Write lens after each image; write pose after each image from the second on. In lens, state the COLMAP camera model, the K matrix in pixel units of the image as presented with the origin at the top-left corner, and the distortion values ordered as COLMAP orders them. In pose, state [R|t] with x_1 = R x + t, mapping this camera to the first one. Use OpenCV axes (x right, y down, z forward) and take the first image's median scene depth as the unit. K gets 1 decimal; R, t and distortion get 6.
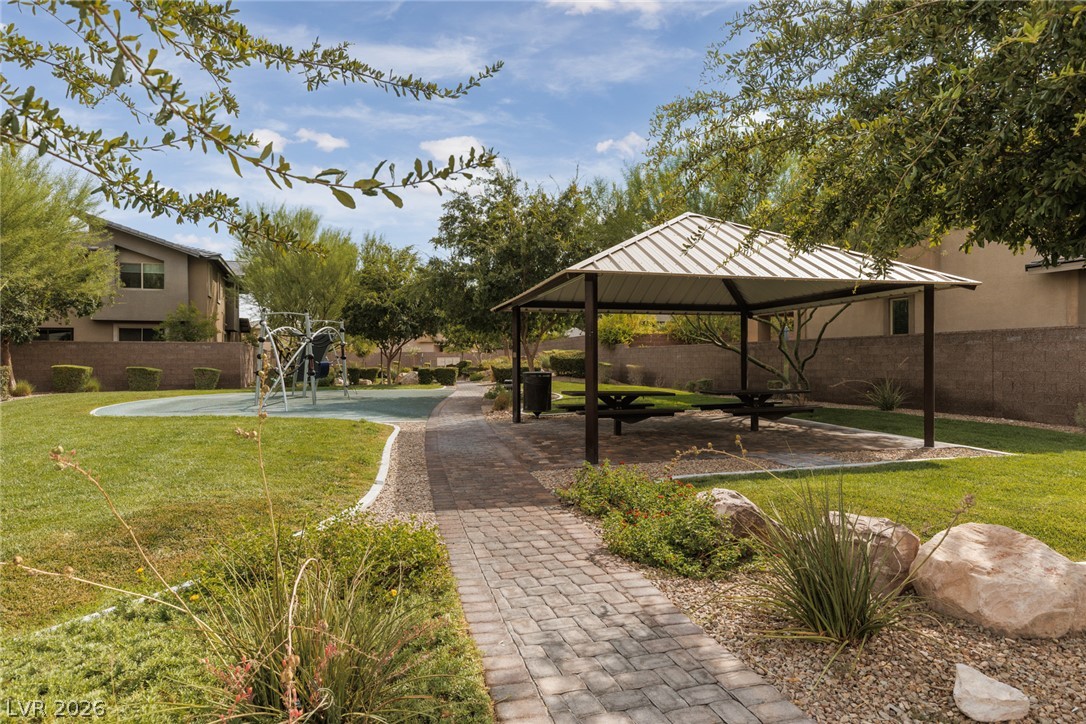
lens RADIAL K [[682.2, 0, 543.4], [0, 682.2, 361.1], [0, 0, 1]] dist [-0.000934, -0.000079]
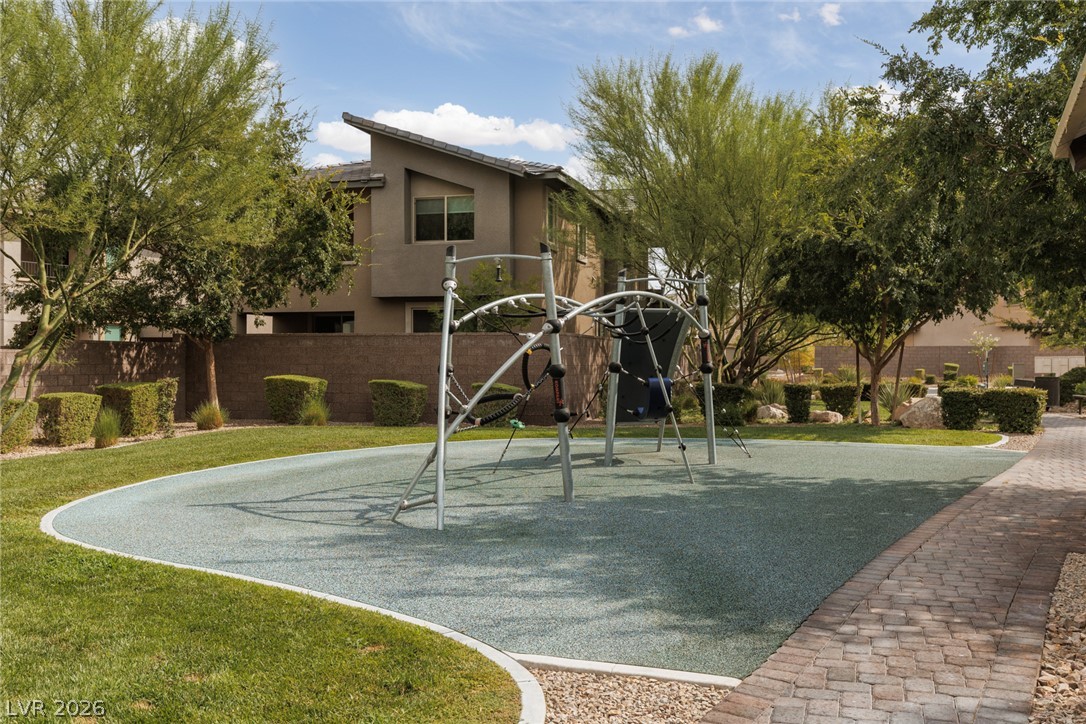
lens RADIAL K [[1050.1, 0, 541.3], [0, 1050.1, 358.6], [0, 0, 1]] dist [0.006863, 0.000000]
pose [[0.816478, 0.003134, -0.577368, -0.011420], [-0.002791, 0.999995, 0.001481, -0.008824], [0.577370, 0.000402, 0.816482, 0.328817]]
